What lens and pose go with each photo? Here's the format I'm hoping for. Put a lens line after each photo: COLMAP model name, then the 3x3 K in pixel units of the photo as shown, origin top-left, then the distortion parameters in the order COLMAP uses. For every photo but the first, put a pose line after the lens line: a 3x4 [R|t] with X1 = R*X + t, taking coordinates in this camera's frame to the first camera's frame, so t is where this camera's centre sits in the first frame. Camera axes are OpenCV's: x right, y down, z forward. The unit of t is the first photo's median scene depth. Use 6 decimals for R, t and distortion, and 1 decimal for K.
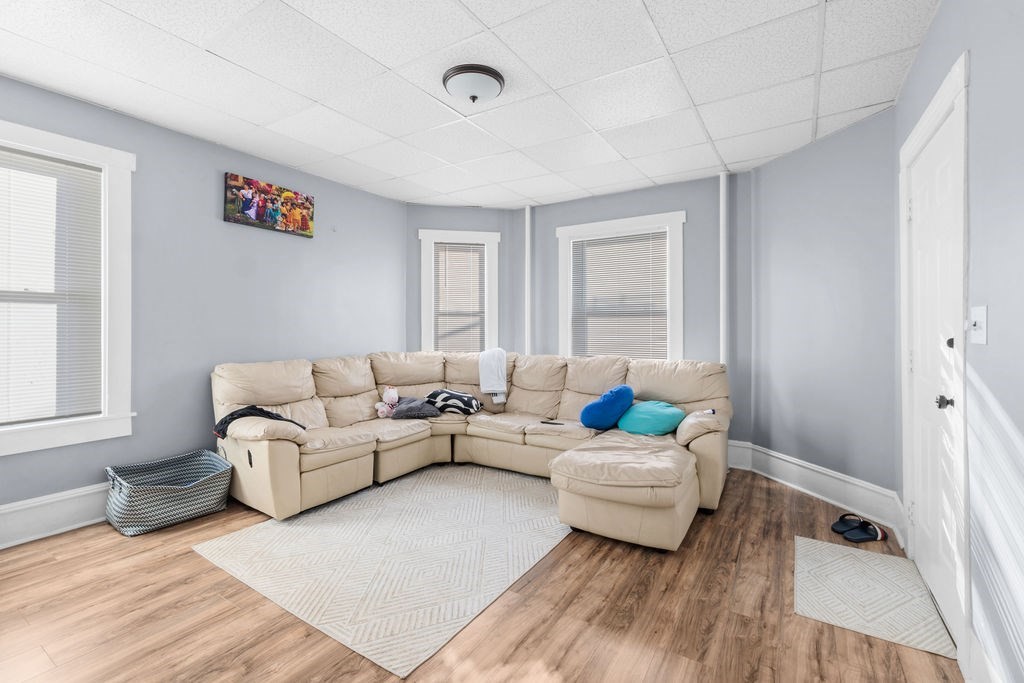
lens RADIAL K [[449.3, 0, 510.4], [0, 449.3, 327.2], [0, 0, 1]] dist [0.001527, 0.000053]
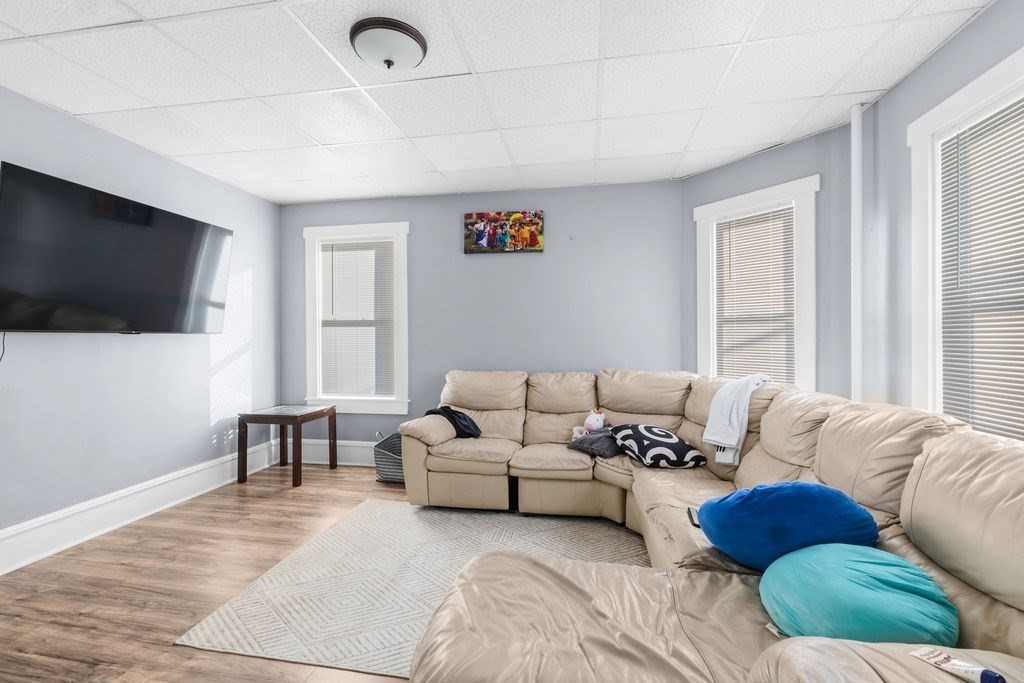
lens RADIAL K [[455.0, 0, 512.0], [0, 455.0, 341.5], [0, 0, 1]] dist [0.000377, -0.000135]
pose [[0.387507, 0.001063, -0.921866, 0.502594], [0.003819, 0.999989, 0.002758, -0.000184], [0.921859, -0.004590, 0.387498, 0.573233]]
